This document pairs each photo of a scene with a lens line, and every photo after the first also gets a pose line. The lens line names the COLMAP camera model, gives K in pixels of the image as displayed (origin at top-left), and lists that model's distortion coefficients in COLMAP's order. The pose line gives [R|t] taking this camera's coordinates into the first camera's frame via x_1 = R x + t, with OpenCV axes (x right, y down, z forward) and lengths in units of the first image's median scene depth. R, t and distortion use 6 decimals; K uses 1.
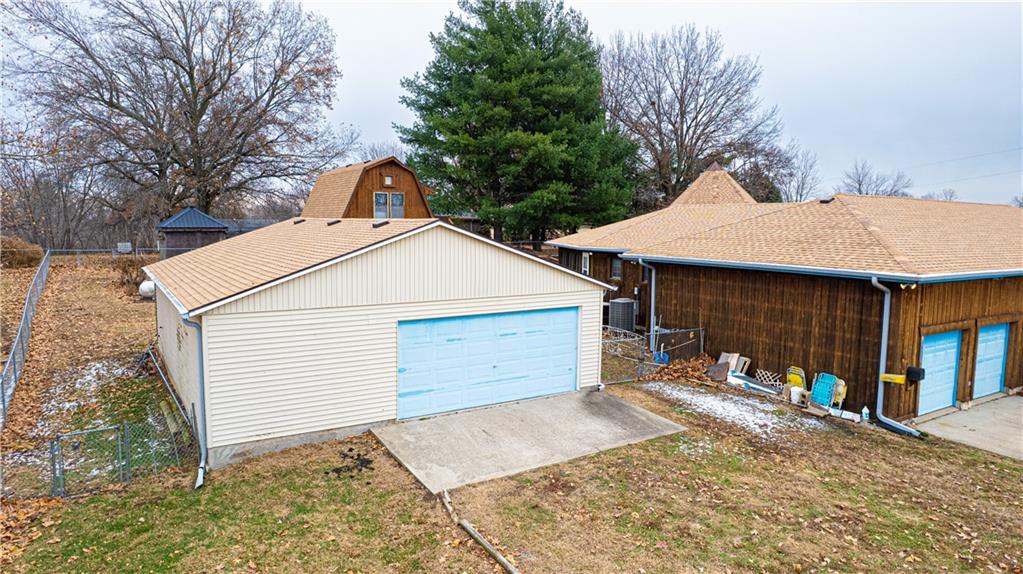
lens RADIAL K [[651.5, 0, 511.5], [0, 651.5, 287.0], [0, 0, 1]] dist [-0.070401, 0.053268]
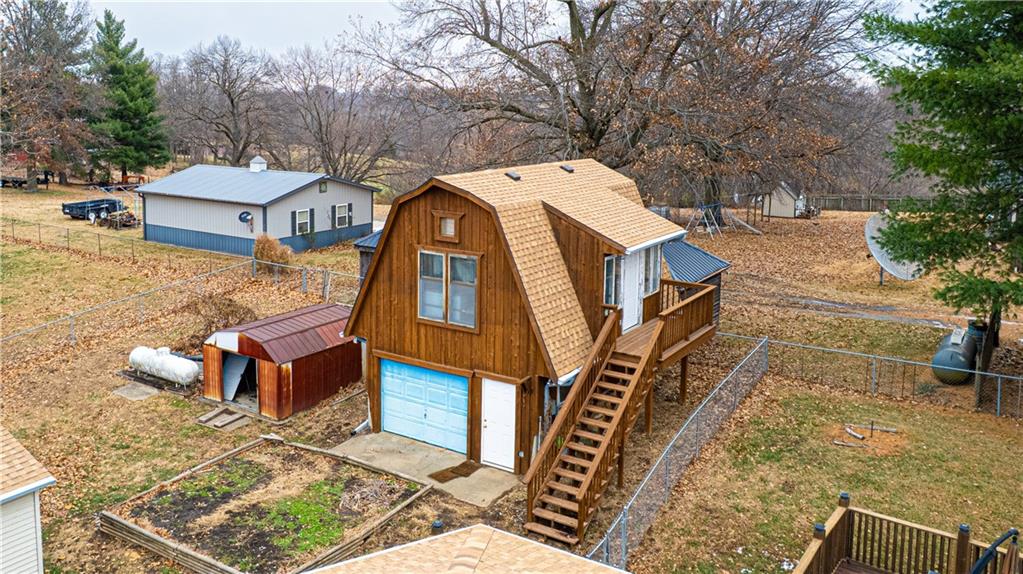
lens RADIAL K [[879.9, 0, 429.9], [0, 879.9, 186.6], [0, 0, 1]] dist [-0.051321, -0.002474]
pose [[0.361906, 0.083627, -0.928456, 0.650098], [-0.093650, 0.994191, 0.053044, -0.394820], [0.927499, 0.067753, 0.367635, 1.351734]]
